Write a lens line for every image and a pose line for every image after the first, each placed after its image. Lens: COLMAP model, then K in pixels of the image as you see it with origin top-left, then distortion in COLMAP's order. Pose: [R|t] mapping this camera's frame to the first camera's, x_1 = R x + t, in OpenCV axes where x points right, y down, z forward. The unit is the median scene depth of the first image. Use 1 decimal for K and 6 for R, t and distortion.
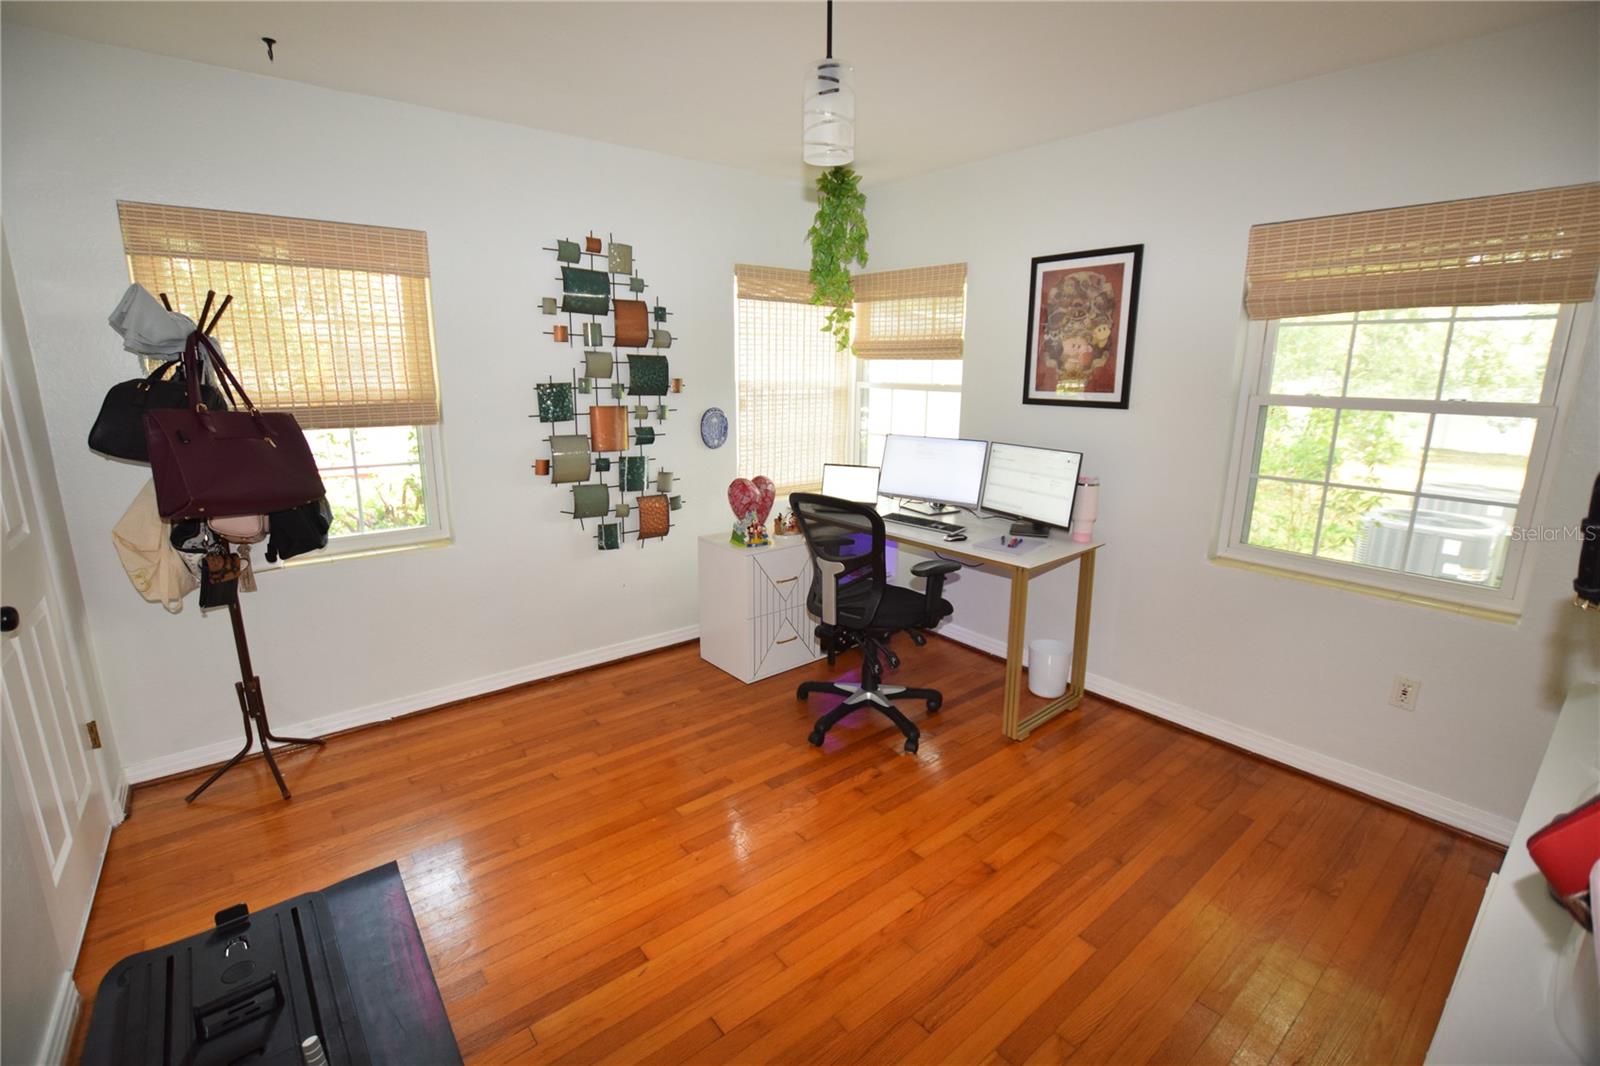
lens RADIAL K [[698.8, 0, 795.5], [0, 698.8, 521.0], [0, 0, 1]] dist [-0.034302, 0.005682]
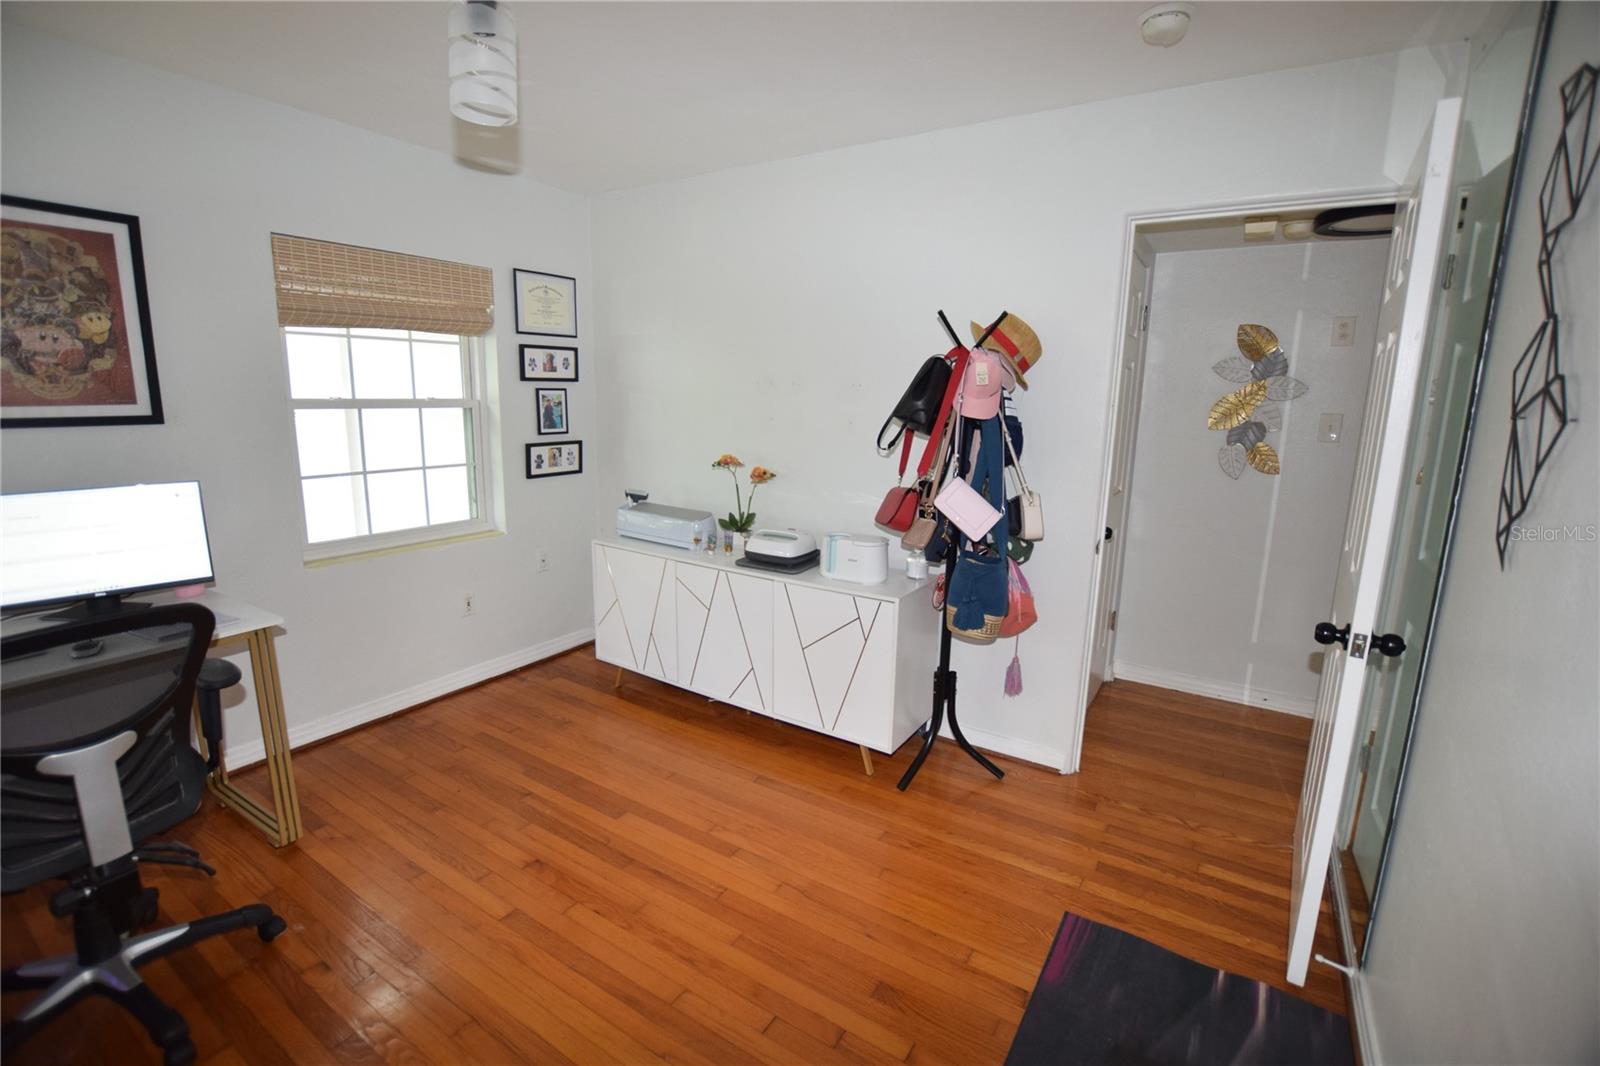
lens RADIAL K [[698.8, 0, 795.5], [0, 698.8, 521.0], [0, 0, 1]] dist [-0.034302, 0.005682]
pose [[-0.316844, -0.185270, 0.930207, -0.533719], [0.181003, 0.950902, 0.251045, -0.127798], [-0.931047, 0.247912, -0.267753, 0.597459]]
